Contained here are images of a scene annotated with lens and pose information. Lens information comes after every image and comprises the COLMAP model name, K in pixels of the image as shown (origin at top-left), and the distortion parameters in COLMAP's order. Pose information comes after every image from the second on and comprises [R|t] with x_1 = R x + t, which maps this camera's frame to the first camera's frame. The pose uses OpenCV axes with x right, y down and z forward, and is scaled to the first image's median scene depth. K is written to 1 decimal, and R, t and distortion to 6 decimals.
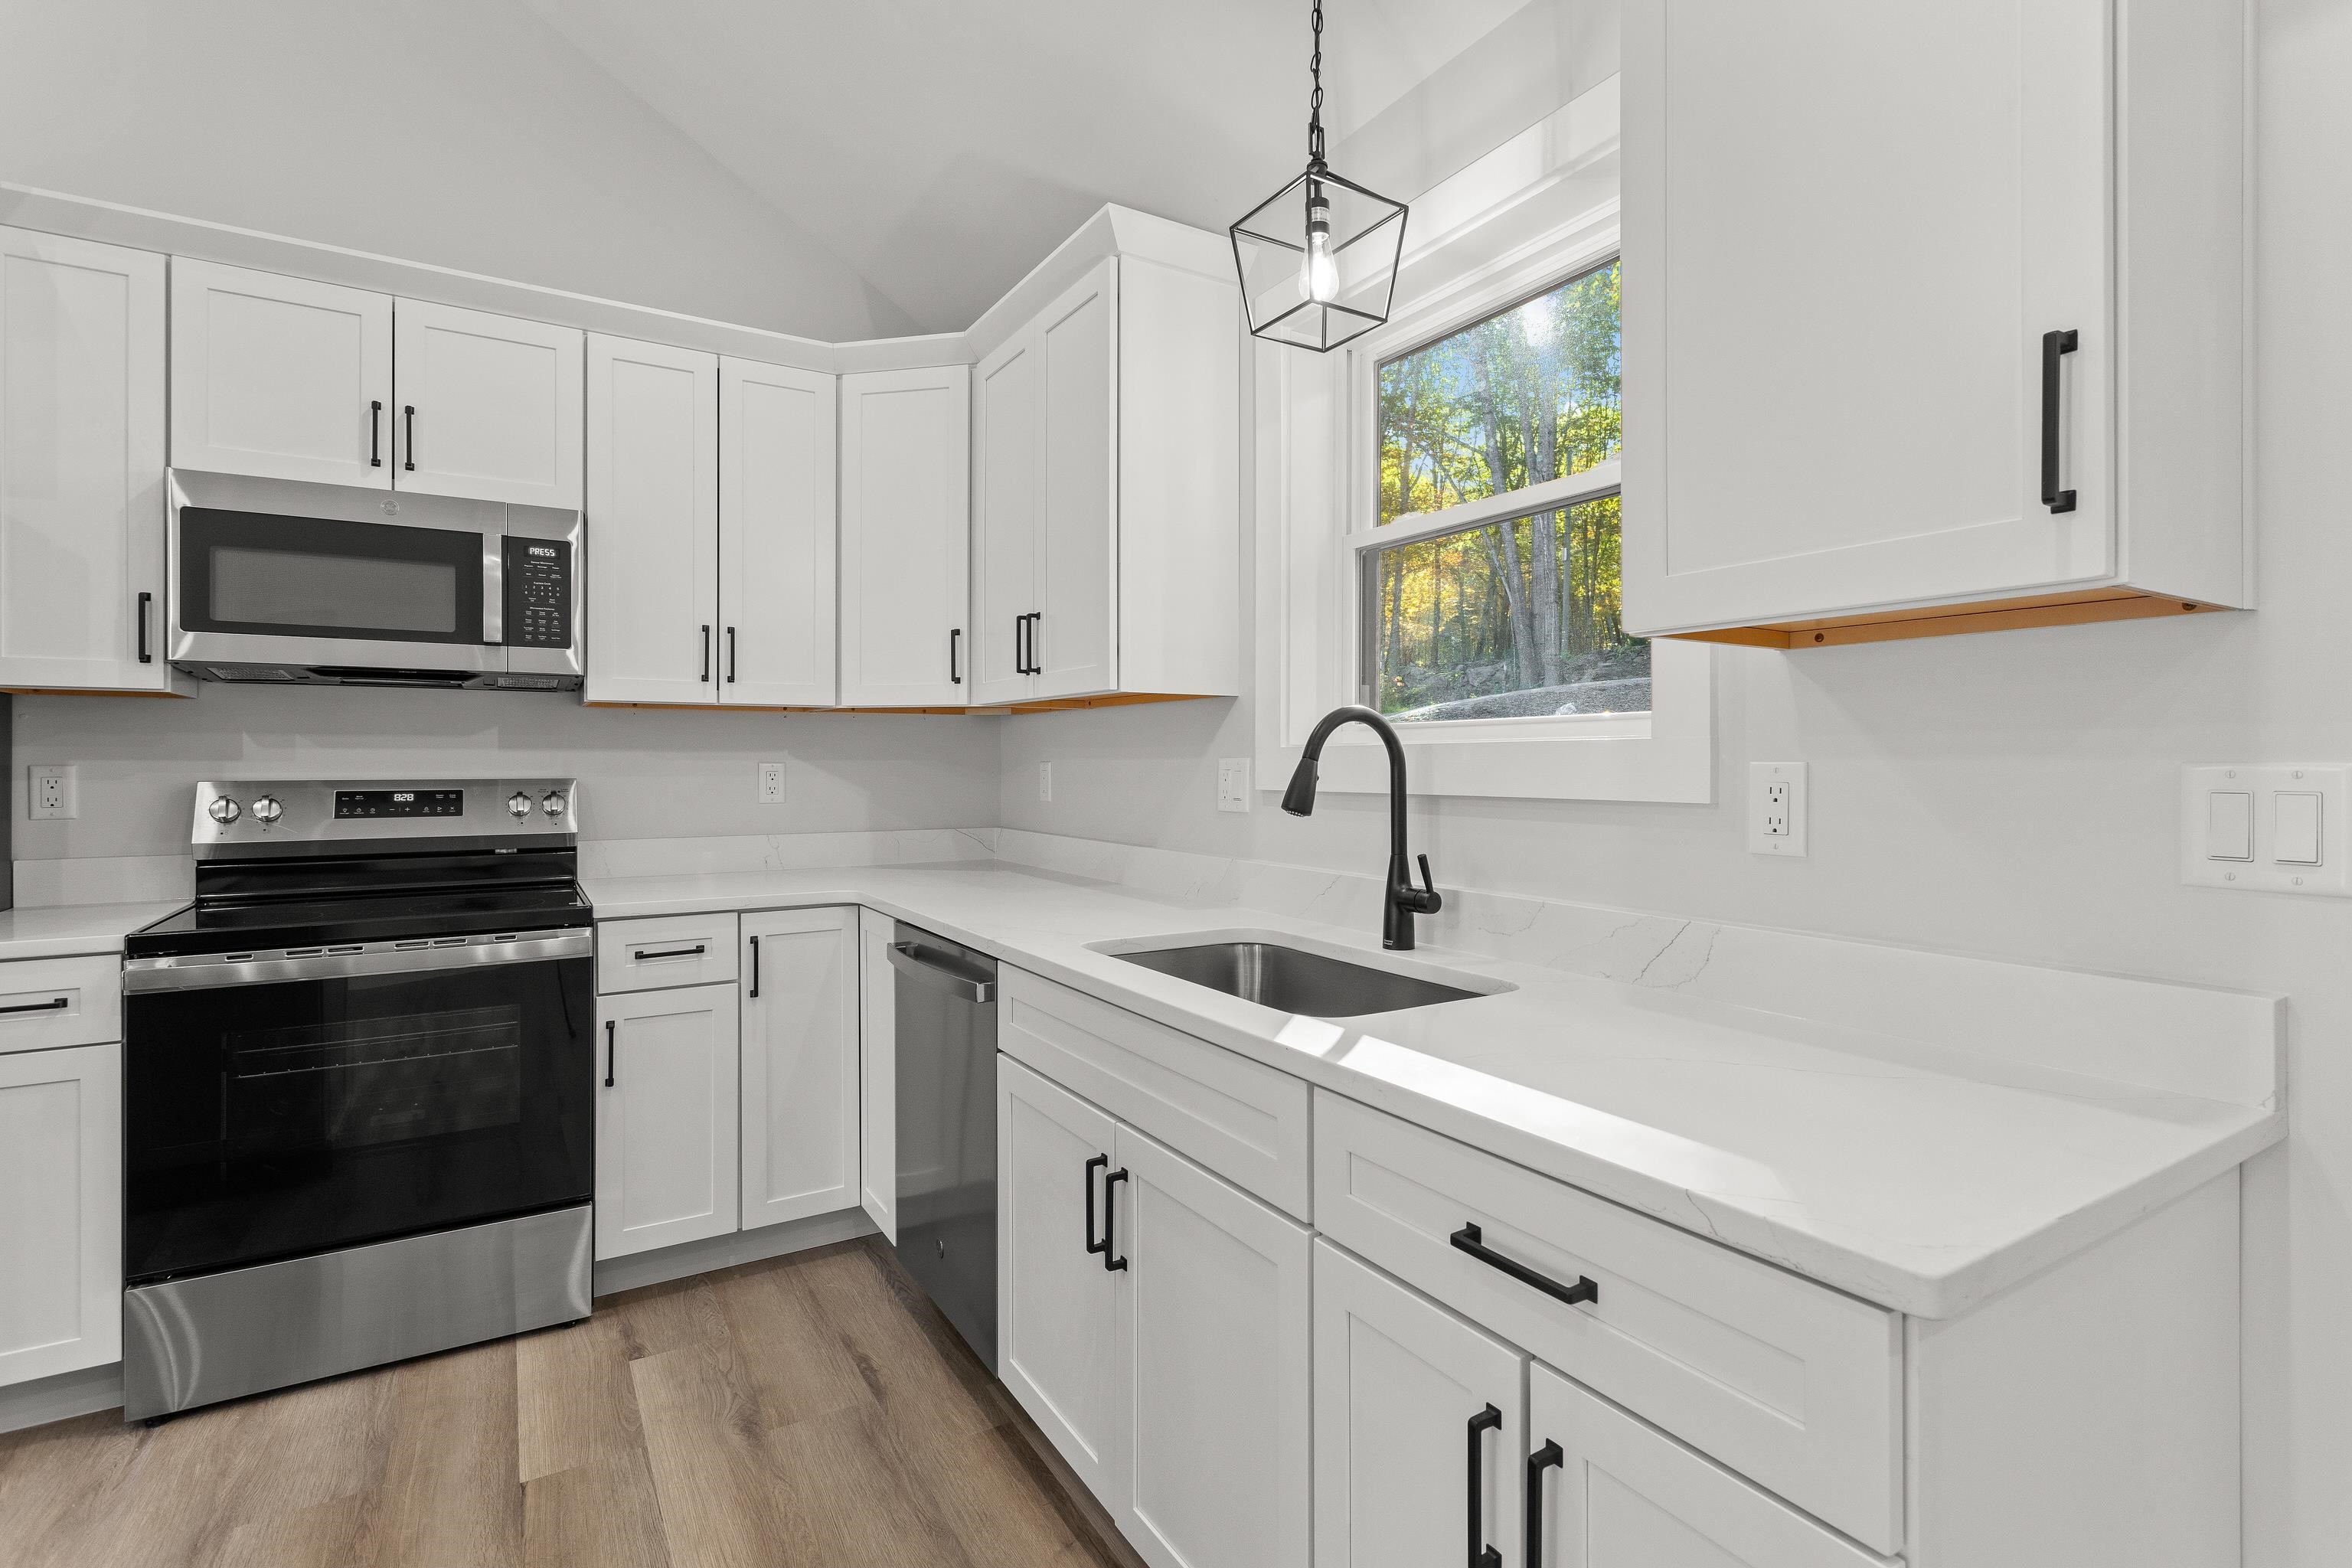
lens RADIAL K [[1119.4, 0, 1186.1], [0, 1119.4, 754.4], [0, 0, 1]] dist [0.007713, -0.000892]
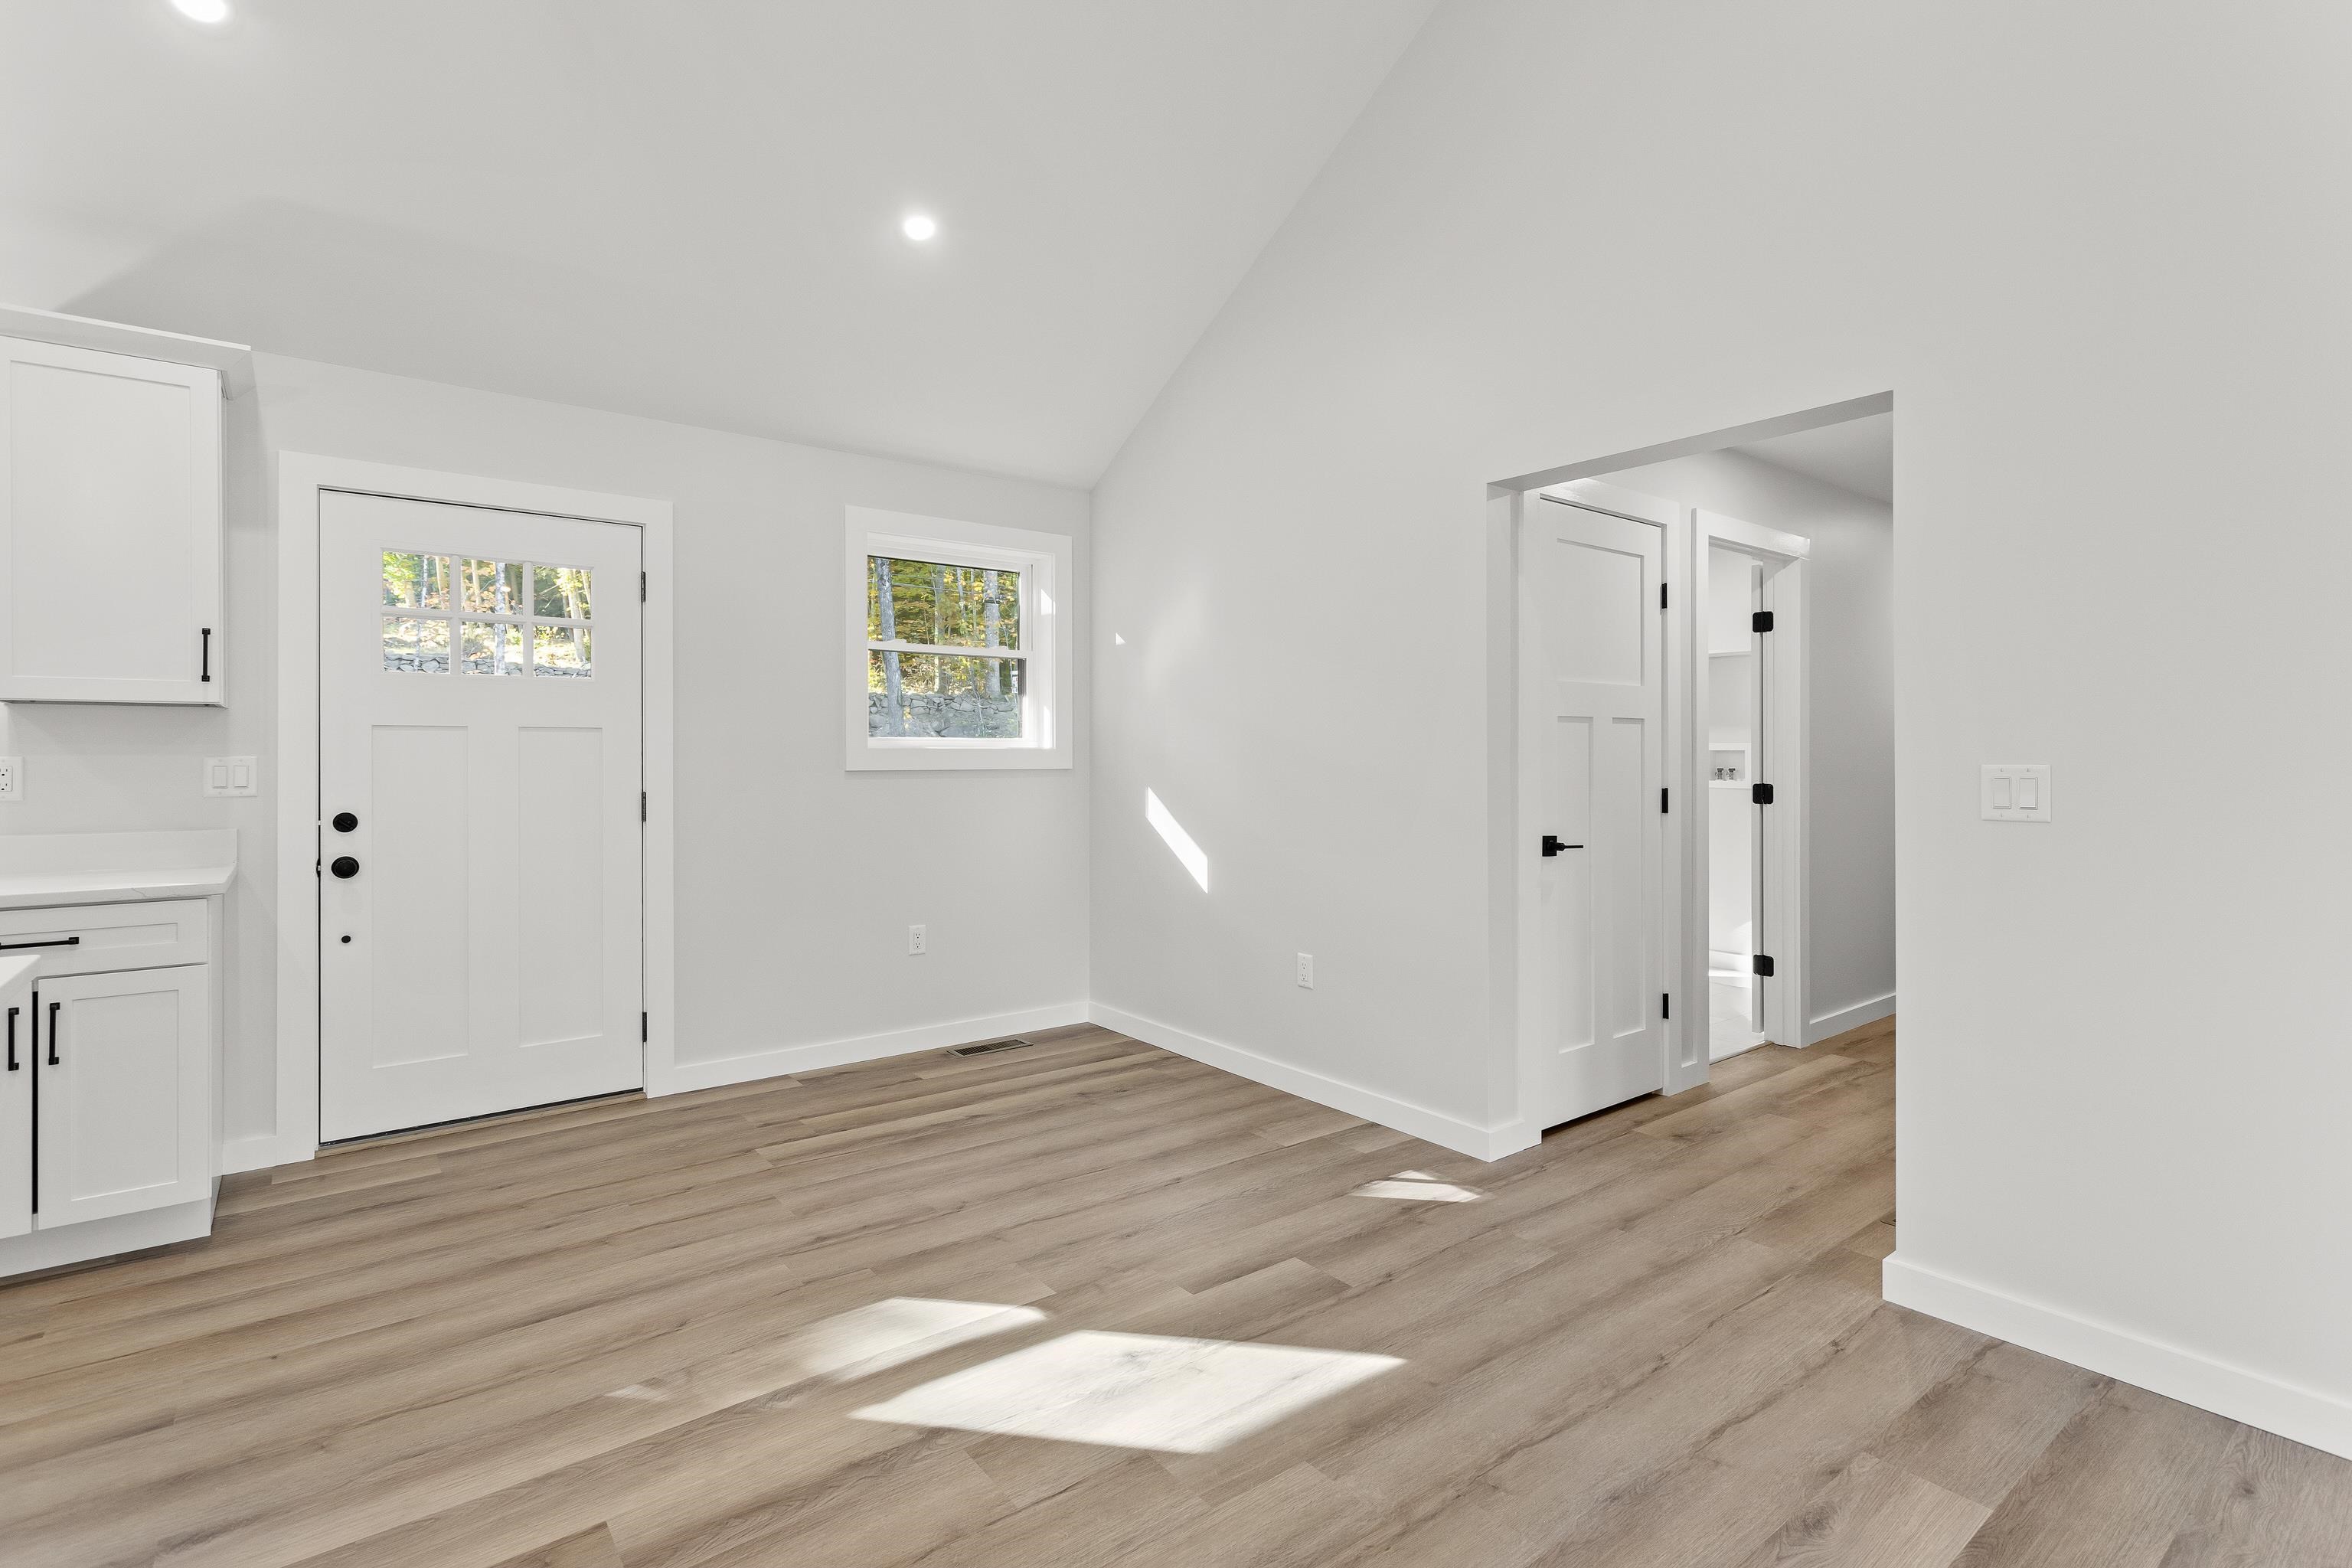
lens RADIAL K [[1104.0, 0, 1176.0], [0, 1104.0, 784.0], [0, 0, 1]] dist [0.005546, -0.000457]
pose [[-0.105582, -0.024818, 0.994101, -0.968898], [-0.004054, 0.999691, 0.024527, -0.000922], [-0.994402, -0.001440, -0.105650, -0.525531]]
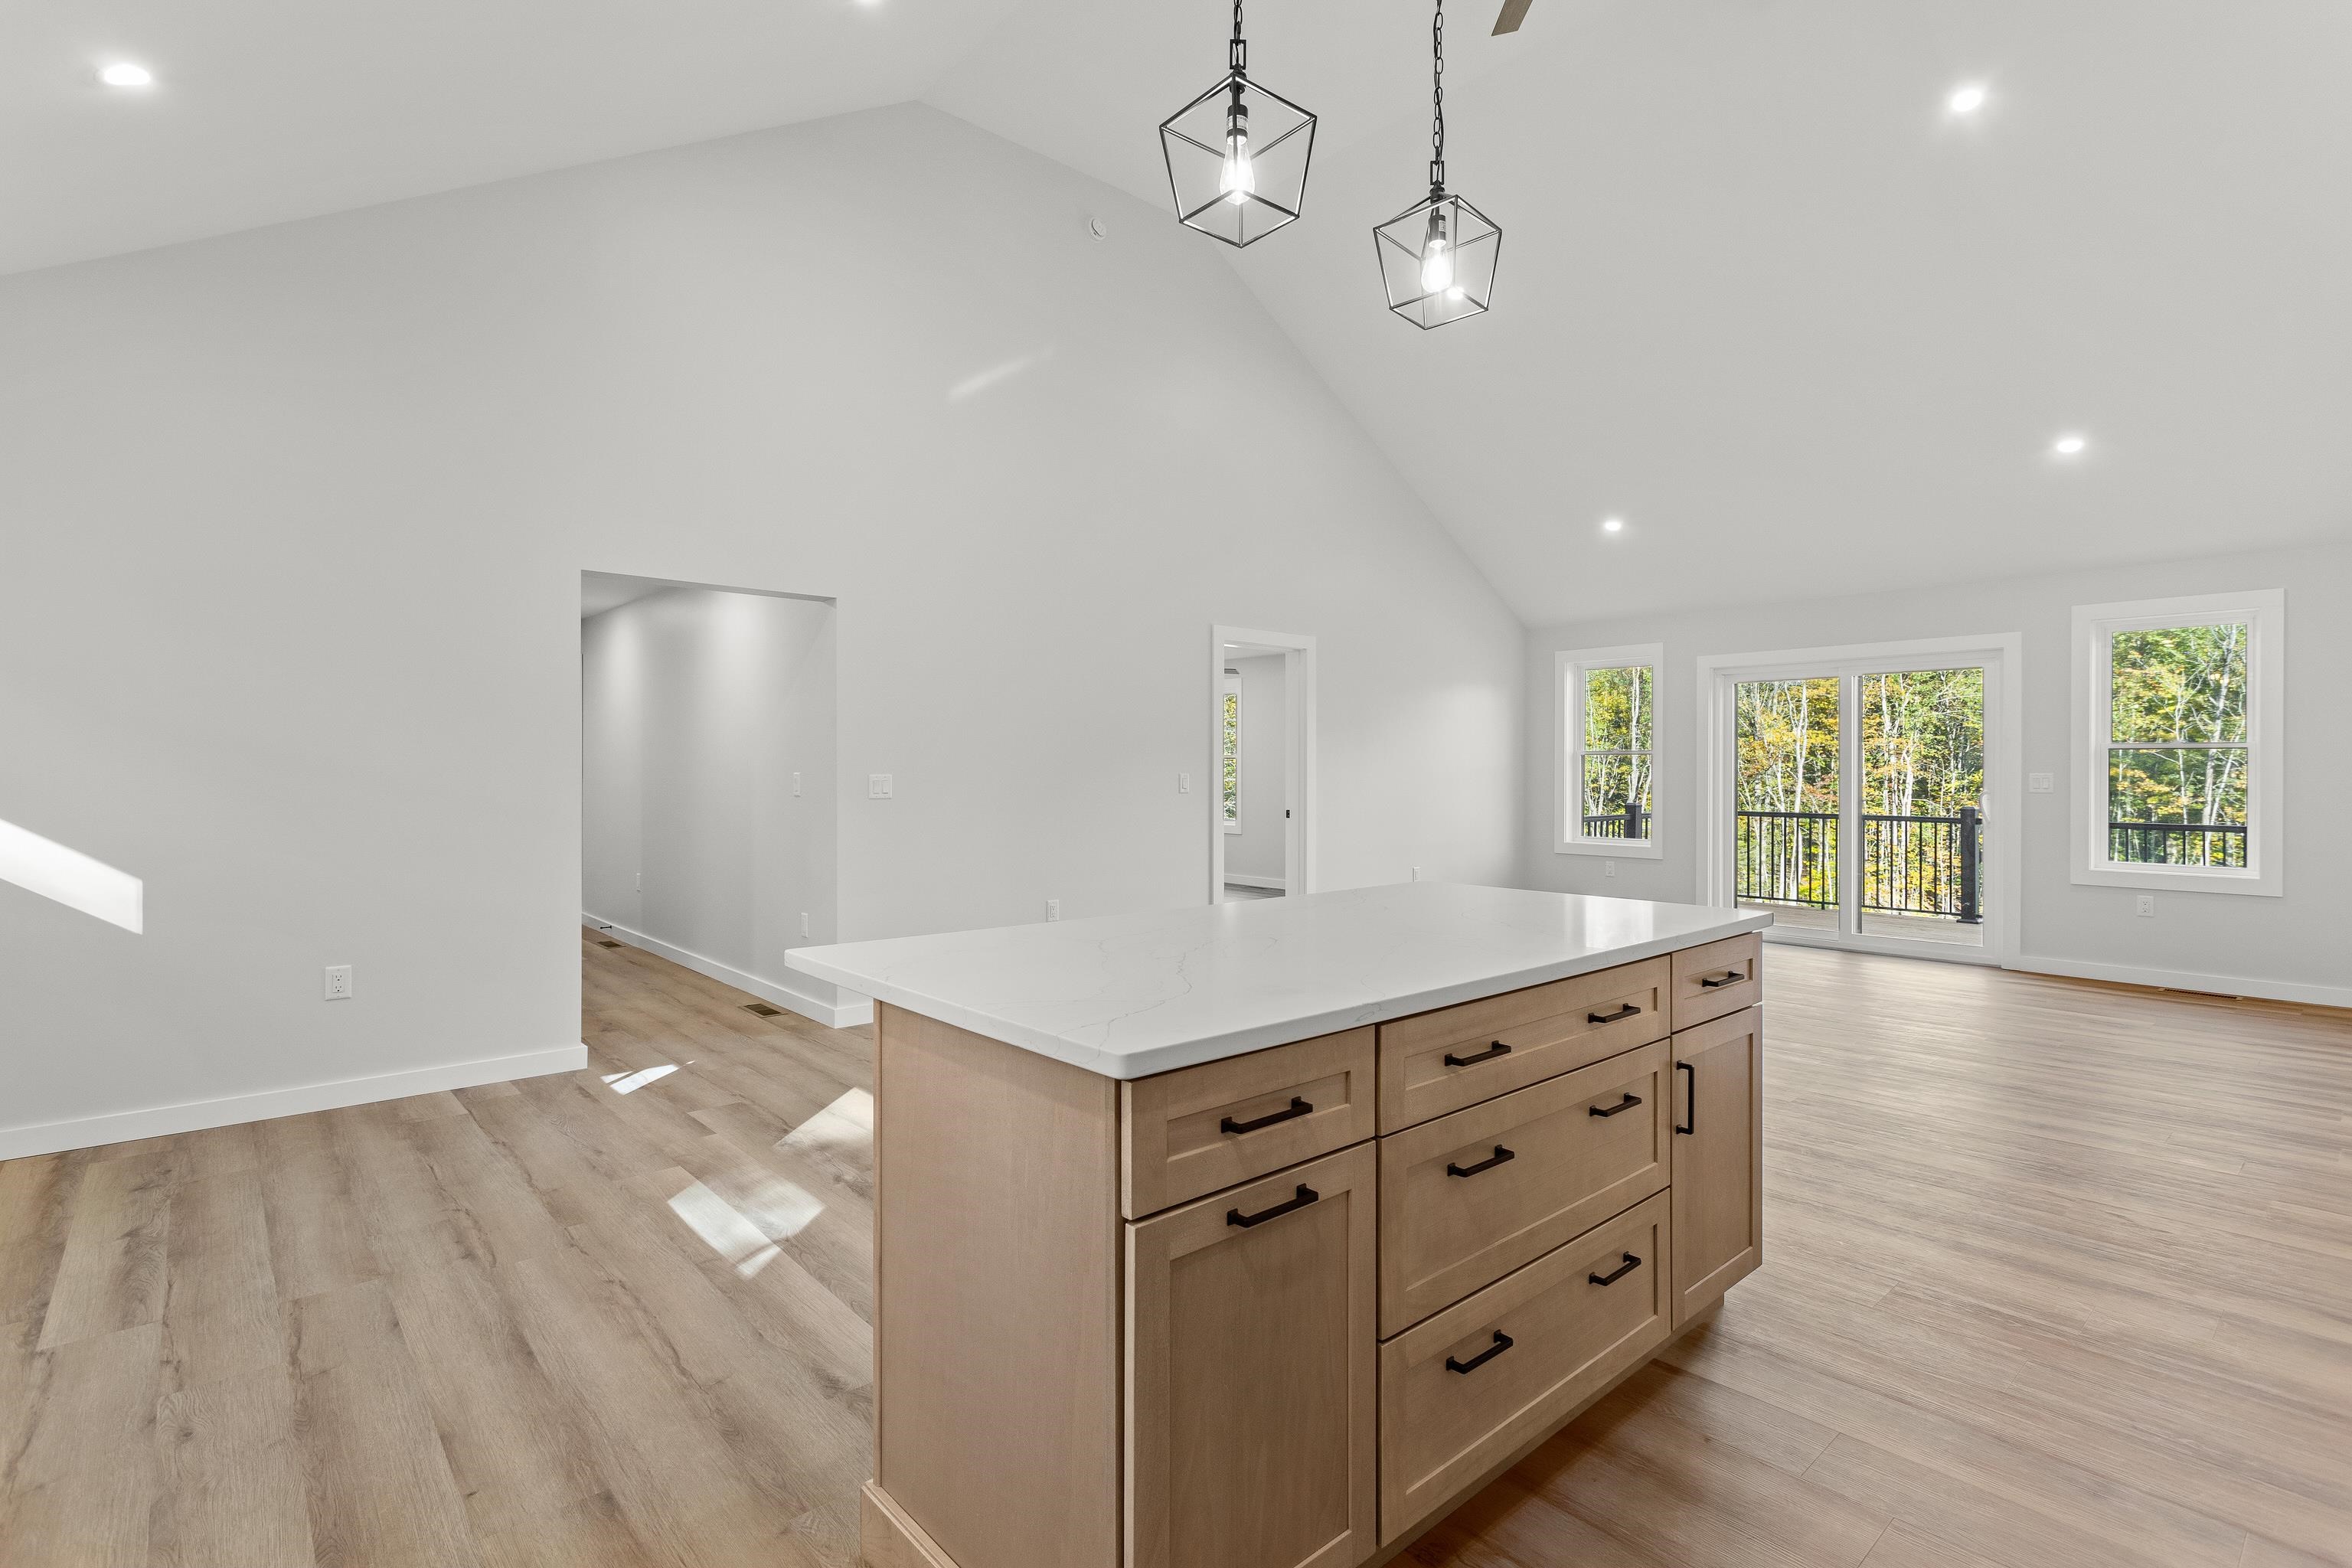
lens RADIAL K [[1119.4, 0, 1186.1], [0, 1119.4, 754.4], [0, 0, 1]] dist [0.007713, -0.000892]
pose [[-0.985620, -0.004399, -0.168922, -0.374676], [-0.001148, 0.999812, -0.019338, 0.005033], [0.168975, -0.018866, -0.985440, 0.894554]]
